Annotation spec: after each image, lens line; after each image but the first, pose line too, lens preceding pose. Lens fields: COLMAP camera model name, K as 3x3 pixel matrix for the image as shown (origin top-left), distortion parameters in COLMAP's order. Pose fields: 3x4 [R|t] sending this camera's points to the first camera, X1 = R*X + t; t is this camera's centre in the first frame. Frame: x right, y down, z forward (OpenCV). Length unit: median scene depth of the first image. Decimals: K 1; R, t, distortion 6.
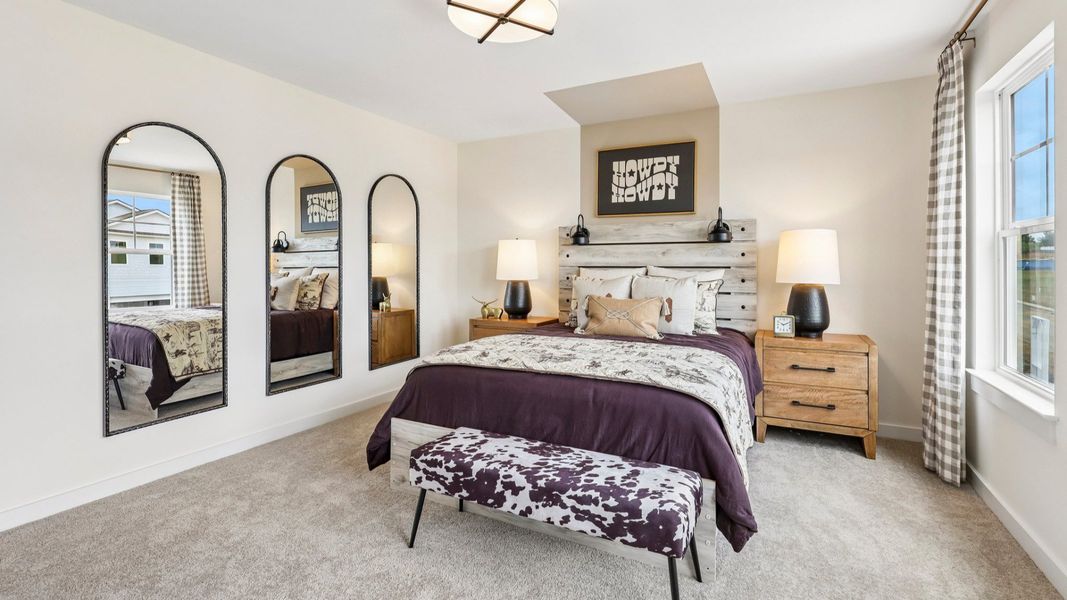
lens RADIAL K [[489.2, 0, 533.2], [0, 489.2, 257.2], [0, 0, 1]] dist [-0.000225, 0.000154]
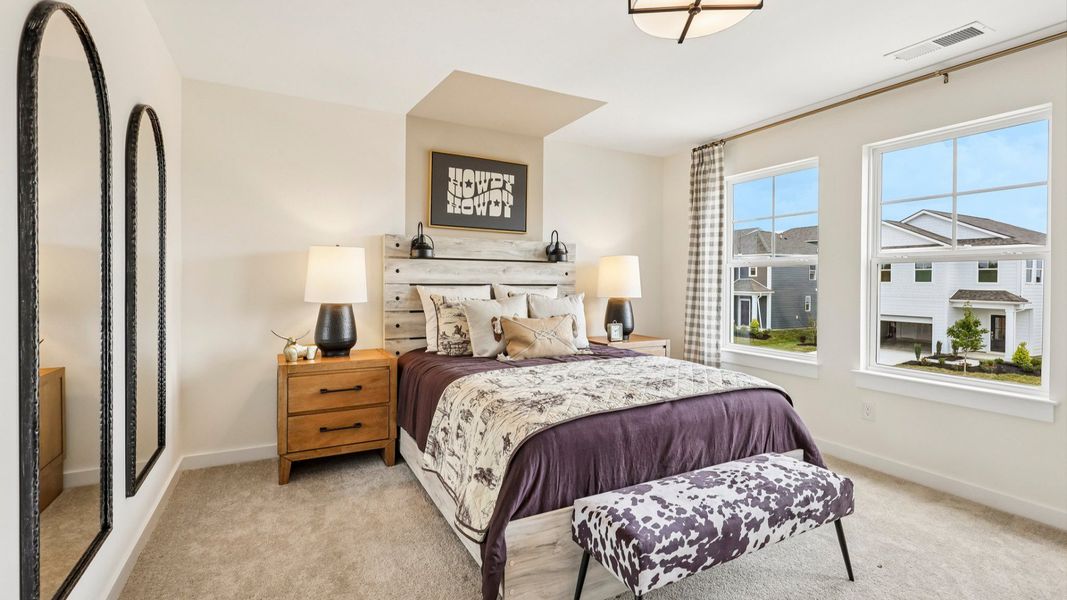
lens RADIAL K [[473.5, 0, 532.3], [0, 473.5, 278.0], [0, 0, 1]] dist [-0.000847, -0.000117]
pose [[0.563497, 0.008495, 0.826075, -0.491510], [-0.020355, 0.999786, 0.003604, 0.001747], [-0.825867, -0.018846, 0.563549, 0.402949]]
